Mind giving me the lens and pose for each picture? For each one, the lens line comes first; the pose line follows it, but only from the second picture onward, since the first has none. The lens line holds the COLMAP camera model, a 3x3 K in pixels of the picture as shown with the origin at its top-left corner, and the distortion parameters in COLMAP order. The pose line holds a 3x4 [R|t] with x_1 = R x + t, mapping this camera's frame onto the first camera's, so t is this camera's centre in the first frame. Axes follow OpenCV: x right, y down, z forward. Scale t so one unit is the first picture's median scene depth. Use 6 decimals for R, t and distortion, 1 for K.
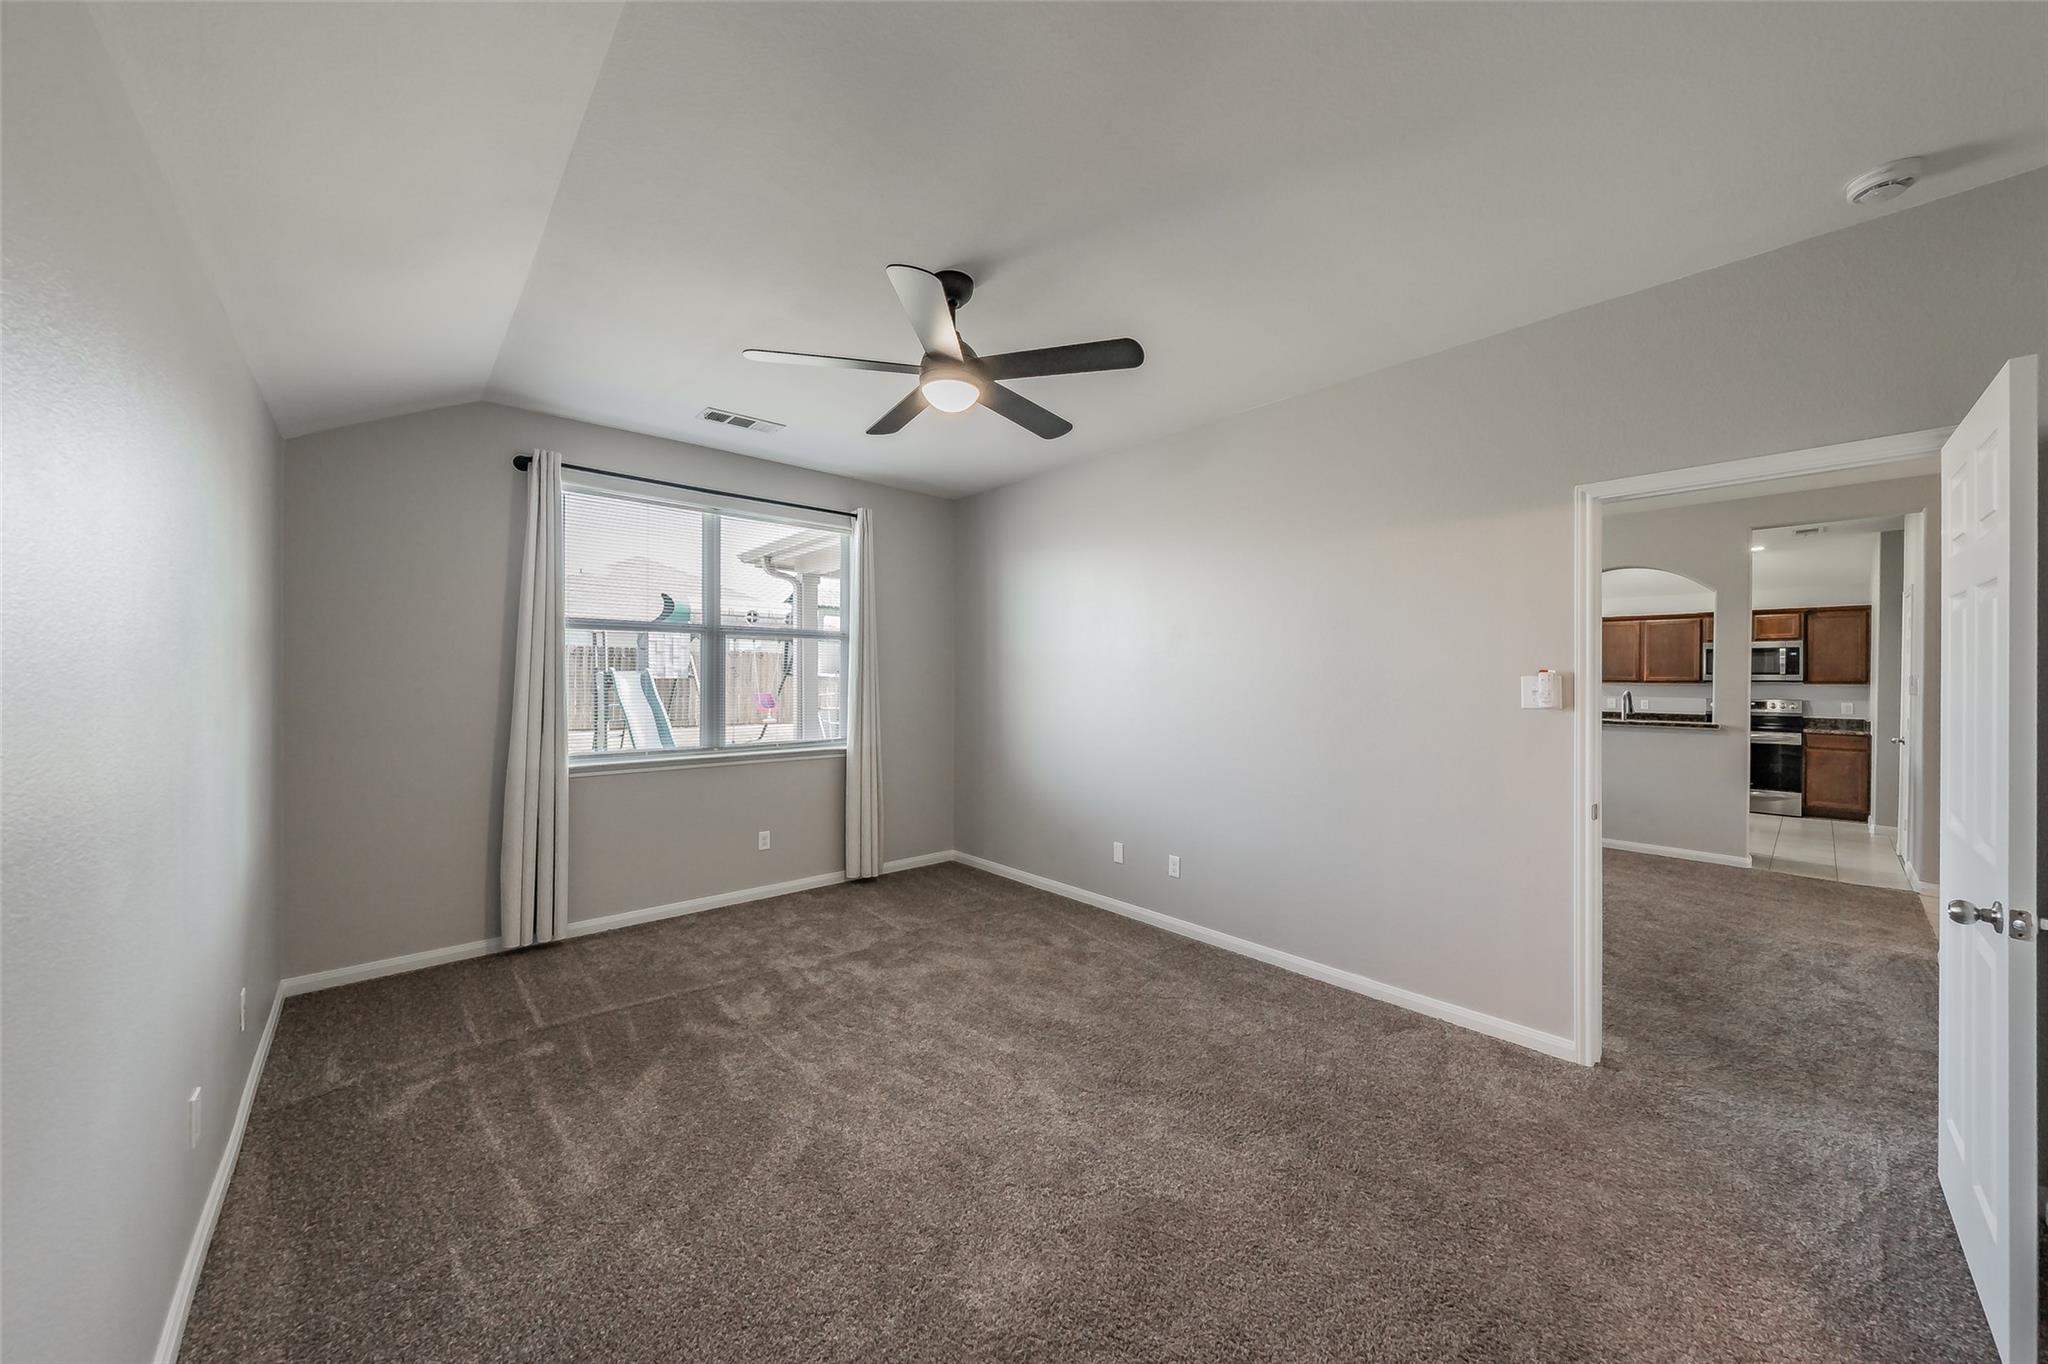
lens RADIAL K [[714.5, 0, 1022.5], [0, 714.5, 679.1], [0, 0, 1]] dist [0.006885, -0.000052]
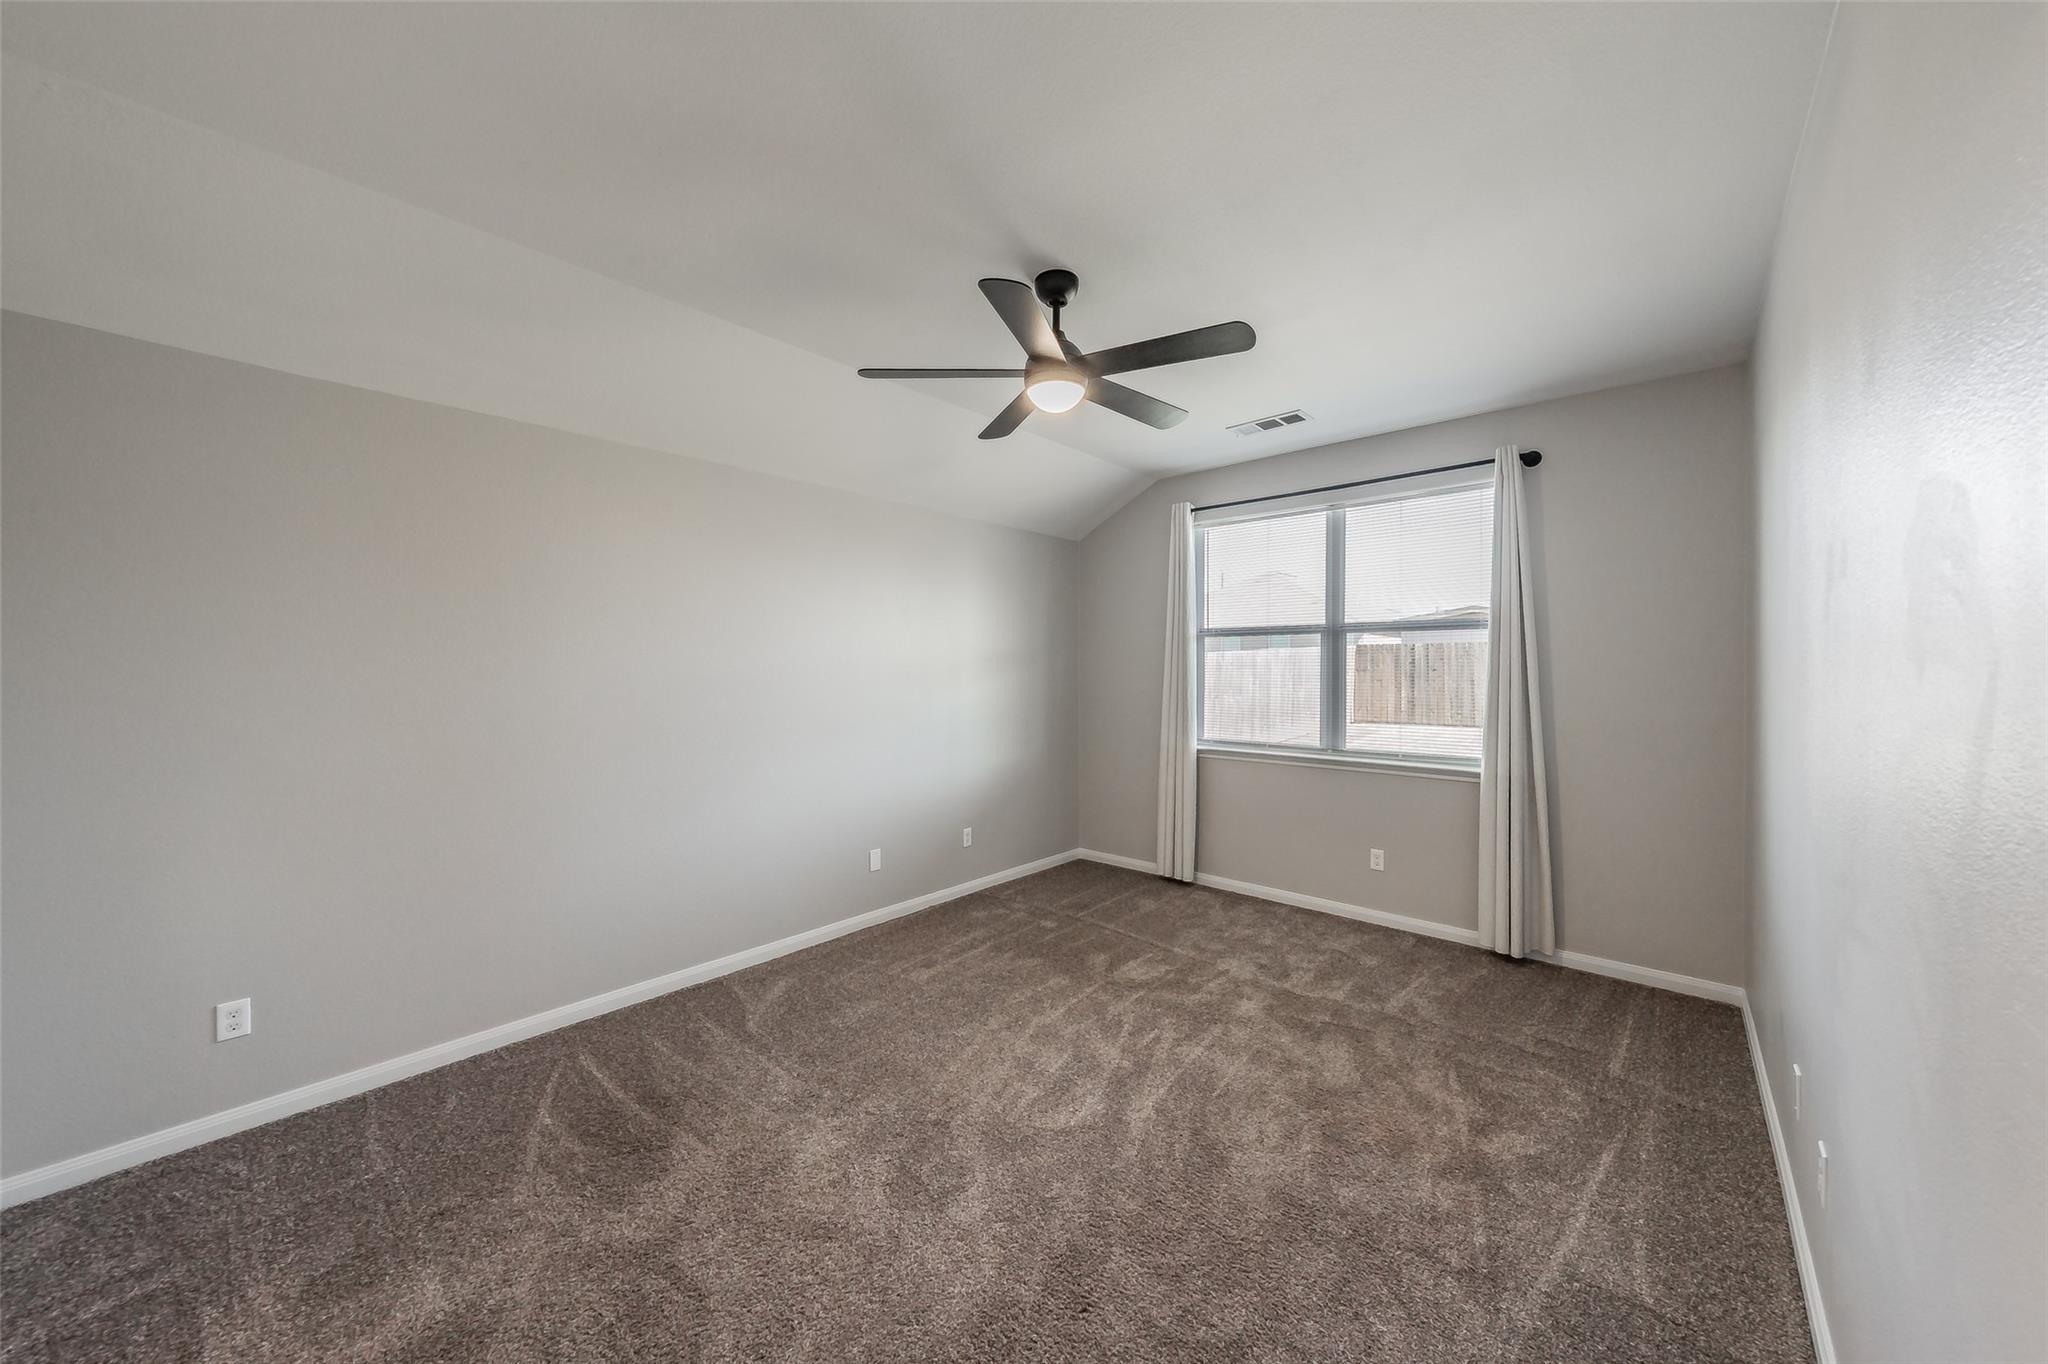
lens RADIAL K [[714.5, 0, 1025.1], [0, 714.5, 677.3], [0, 0, 1]] dist [0.006885, -0.000052]
pose [[0.113641, 0.006668, -0.993499, 0.575720], [-0.002318, 0.999977, 0.006446, -0.009511], [0.993519, 0.001571, 0.113654, 0.550862]]
